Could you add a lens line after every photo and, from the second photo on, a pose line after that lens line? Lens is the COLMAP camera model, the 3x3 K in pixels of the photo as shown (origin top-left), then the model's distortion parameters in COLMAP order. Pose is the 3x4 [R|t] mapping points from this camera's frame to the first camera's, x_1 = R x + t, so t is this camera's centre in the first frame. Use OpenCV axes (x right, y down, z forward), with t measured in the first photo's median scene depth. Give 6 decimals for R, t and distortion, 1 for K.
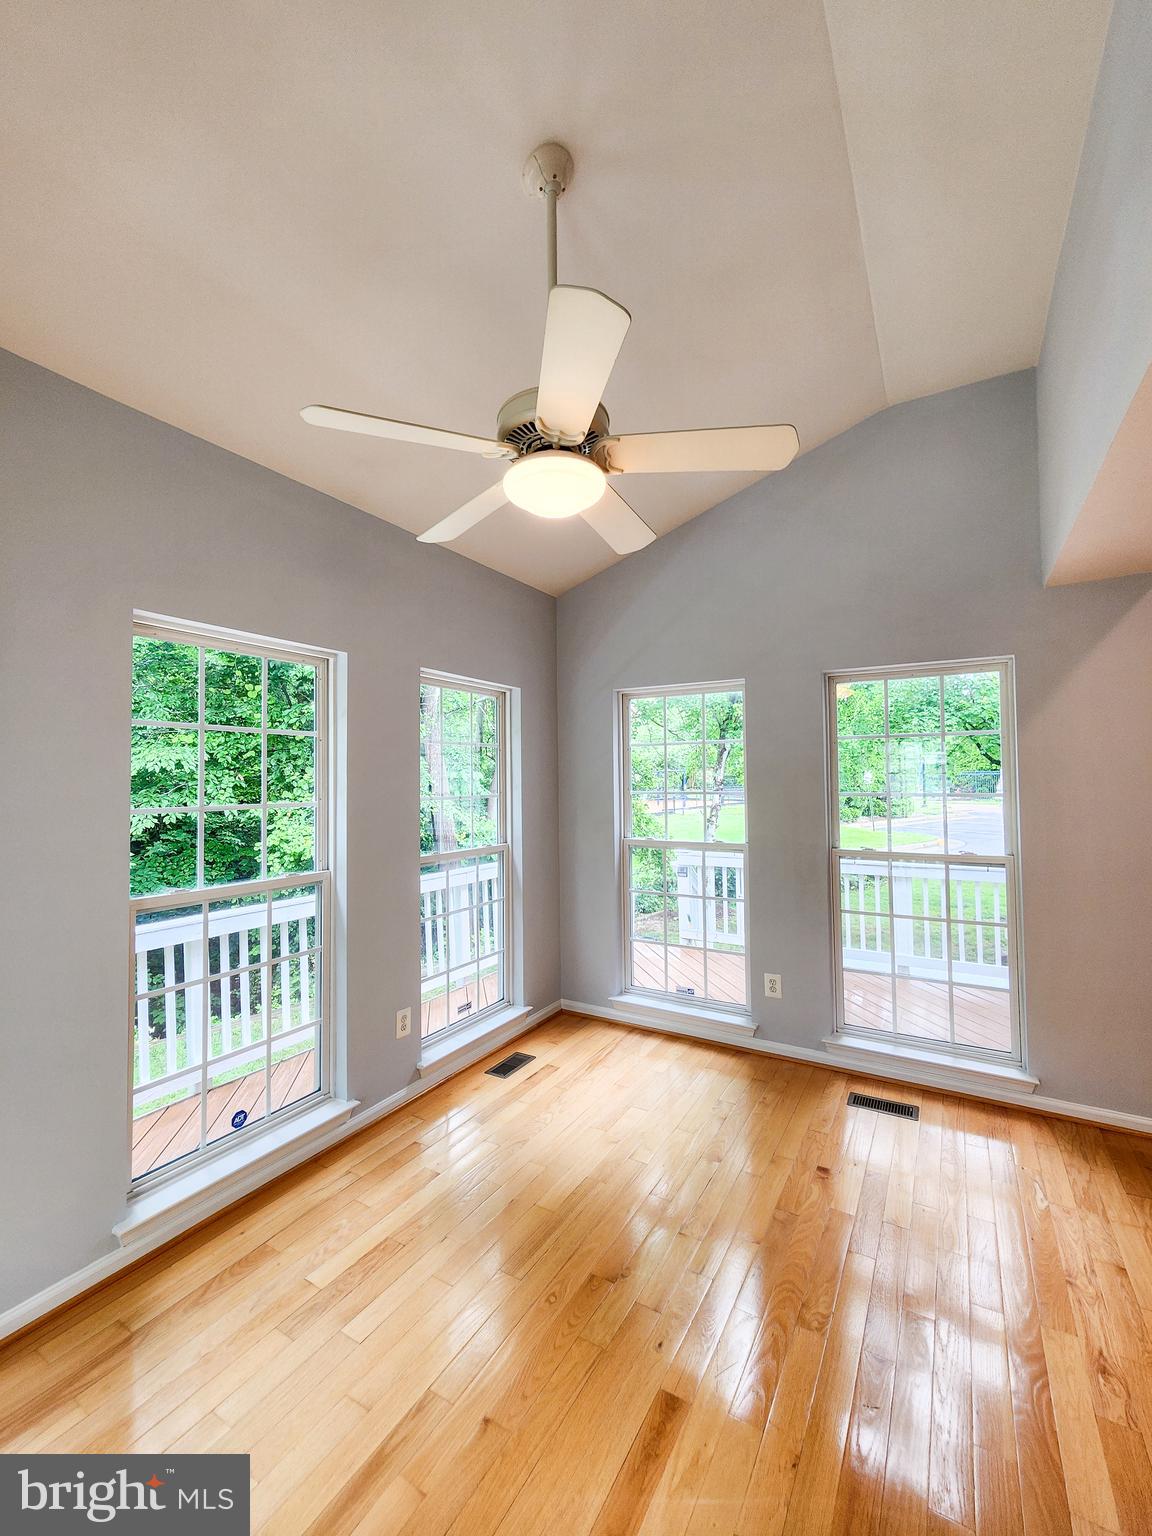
lens RADIAL K [[632.7, 0, 576.0], [0, 632.7, 768.0], [0, 0, 1]] dist [-0.000967, -0.000097]
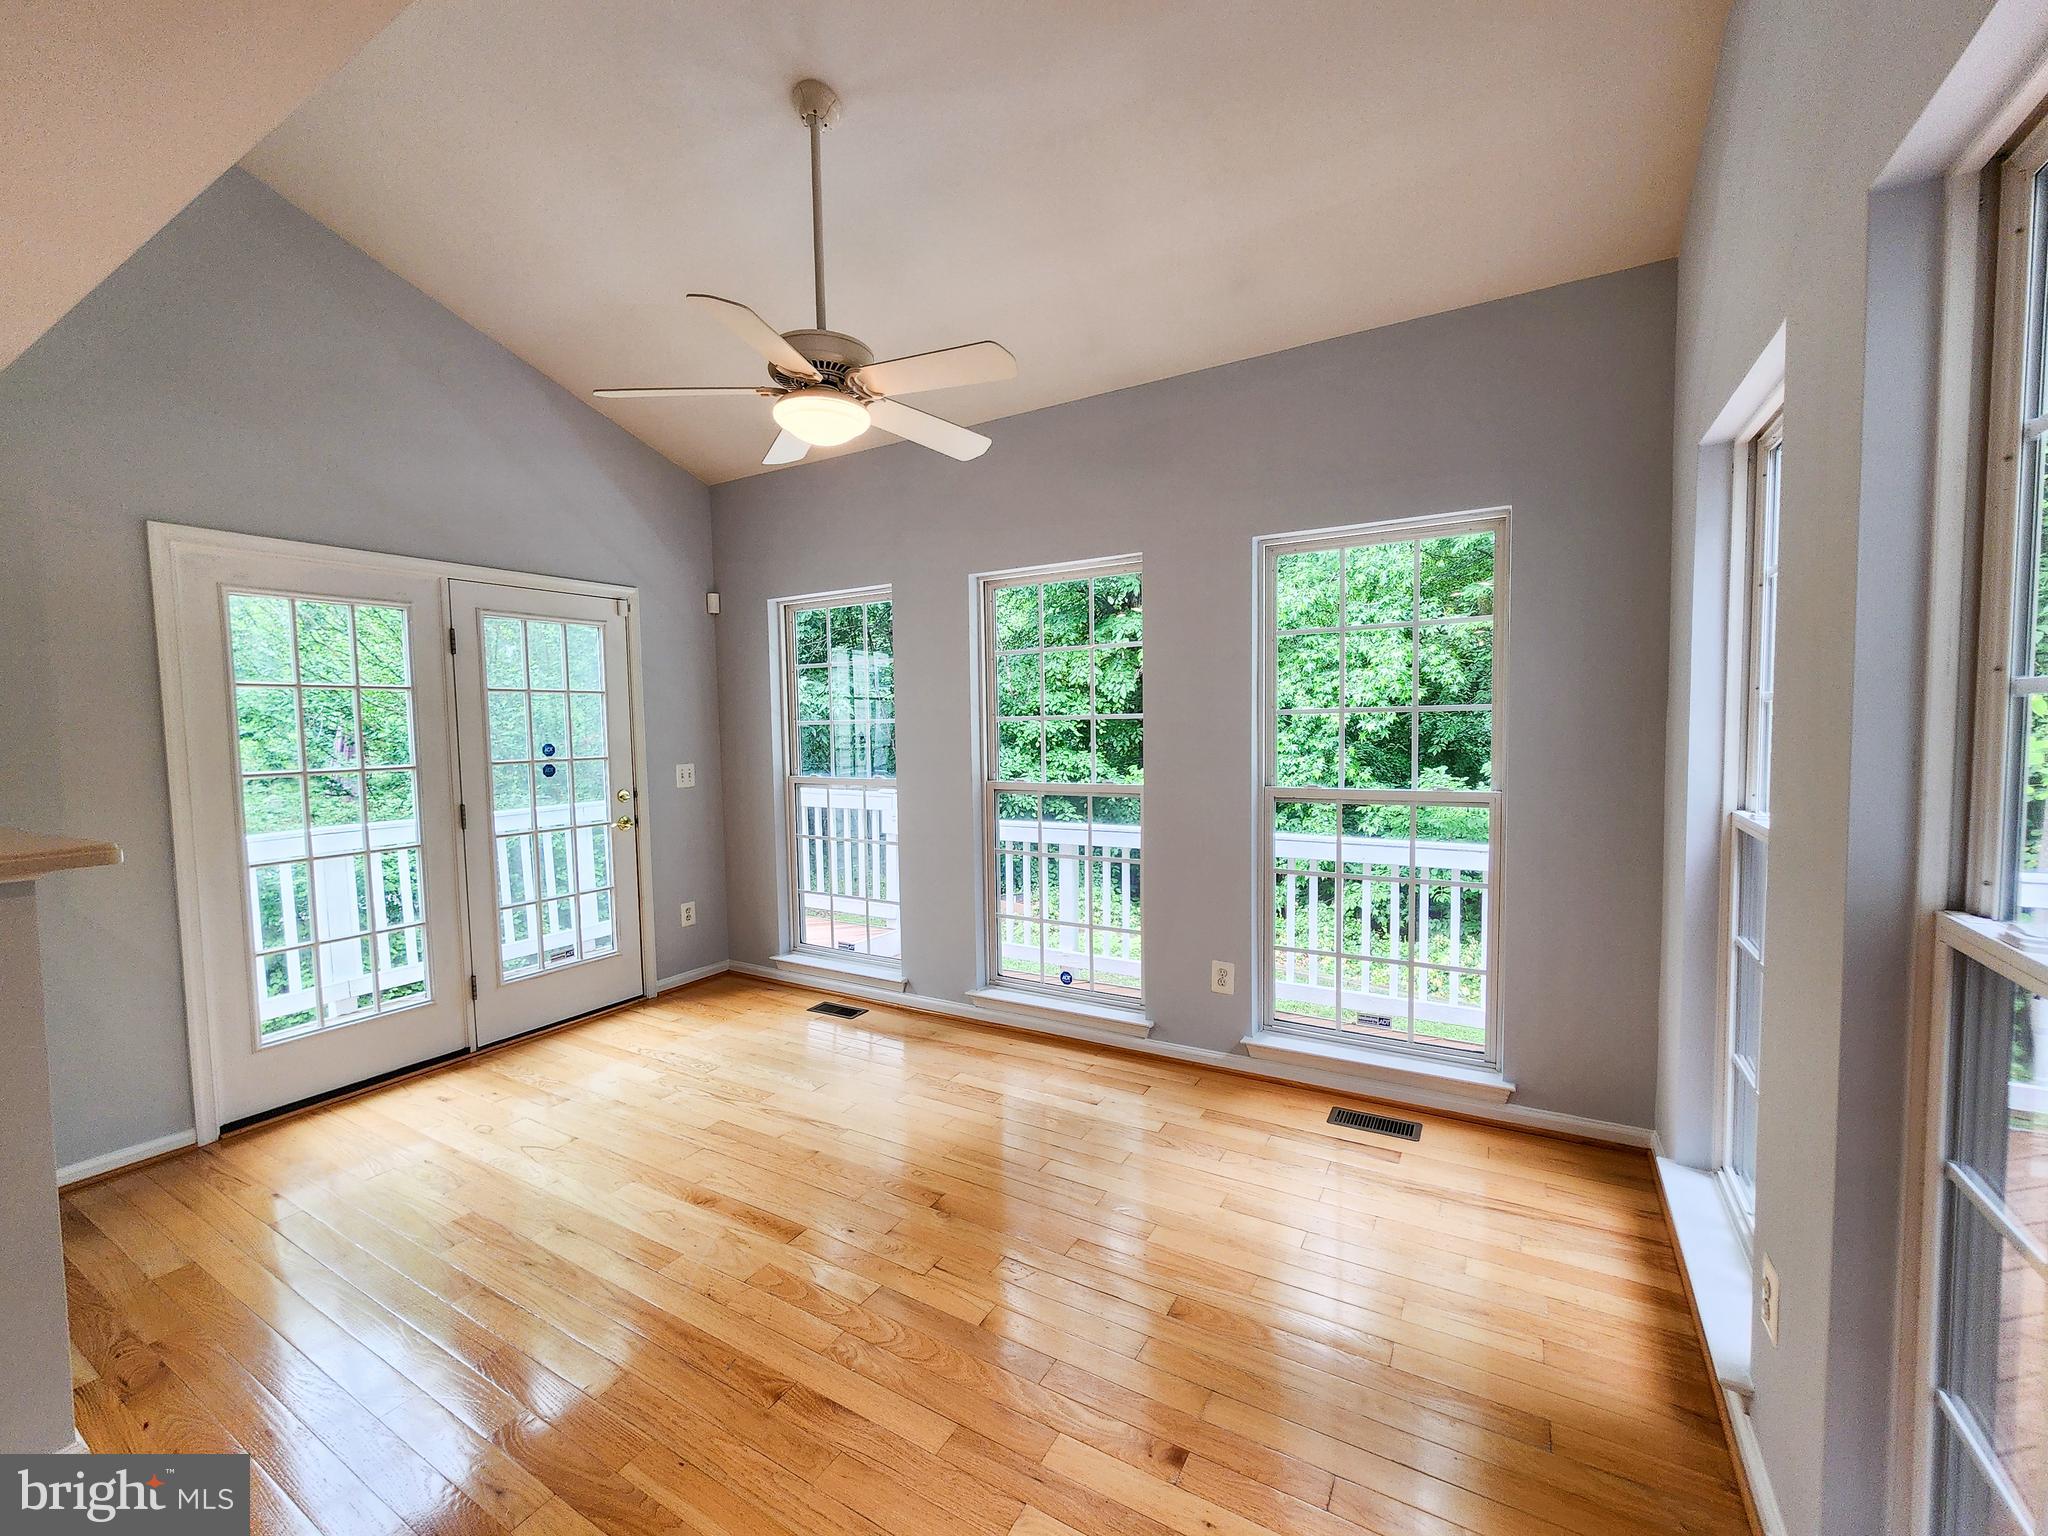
lens RADIAL K [[843.6, 0, 1024.0], [0, 843.6, 768.0], [0, 0, 1]] dist [-0.000967, -0.000097]
pose [[0.009990, 0.071690, -0.997377, 1.038901], [0.048356, 0.996225, 0.072092, 0.033790], [0.998780, -0.048949, 0.006486, 0.919127]]
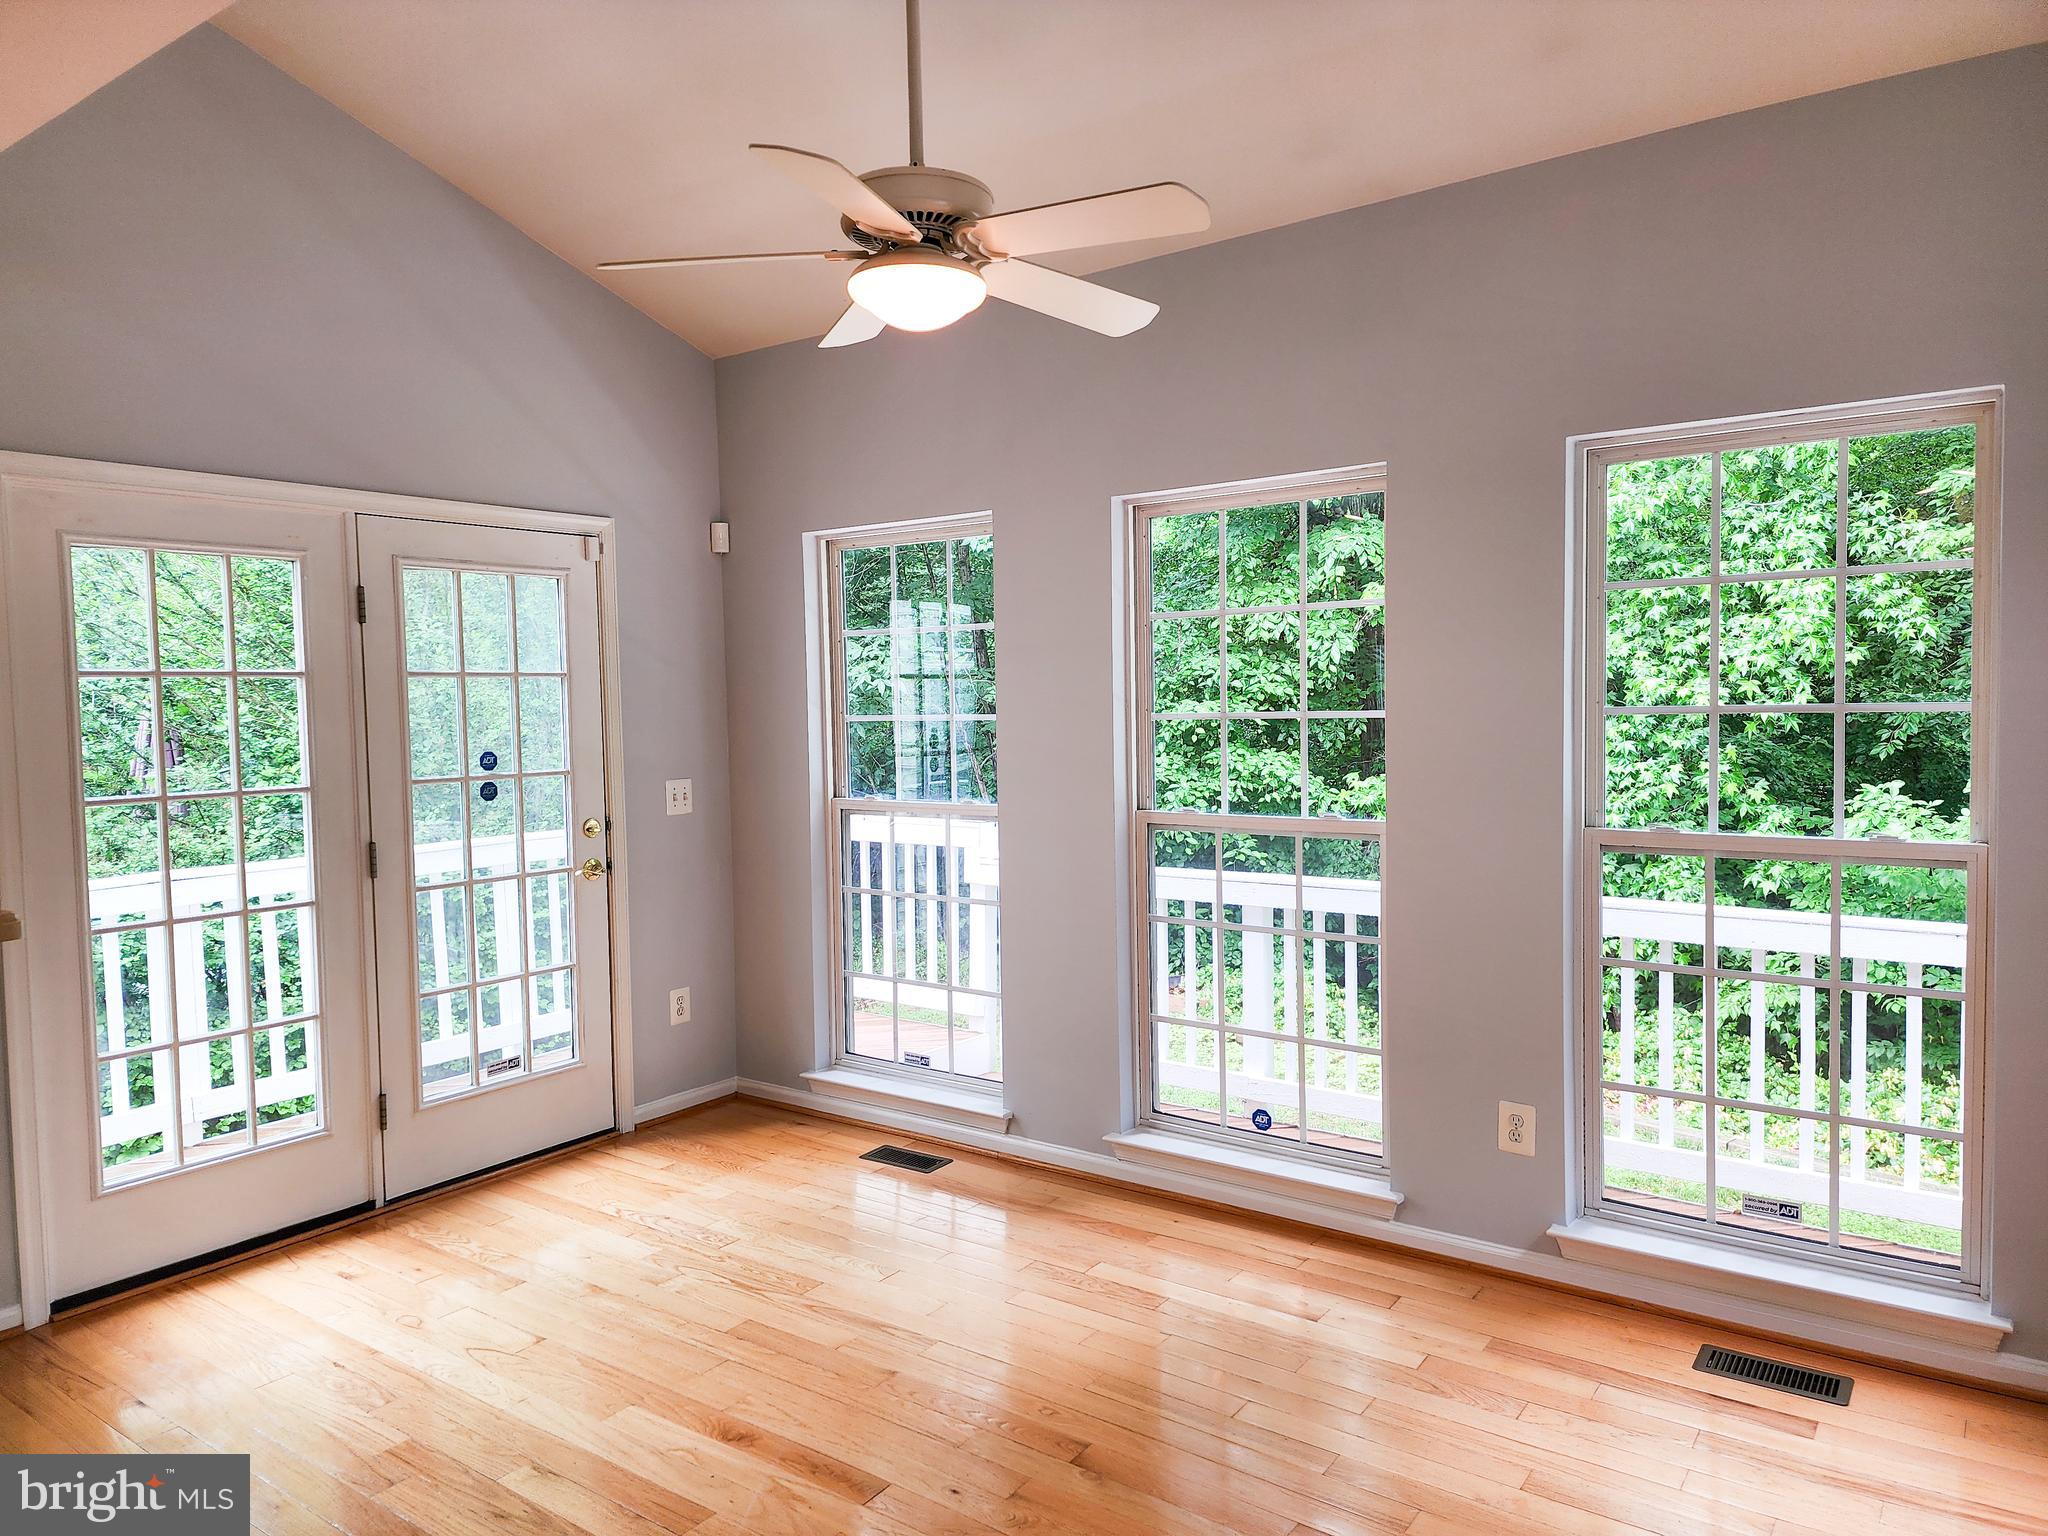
lens RADIAL K [[1366.9, 0, 1028.4], [0, 1366.9, 757.3], [0, 0, 1]] dist [0.071584, -0.060161]
pose [[-0.089022, 0.063154, -0.994025, 1.138112], [0.051109, 0.996963, 0.058763, -0.004362], [0.994718, -0.045572, -0.091979, 0.881359]]
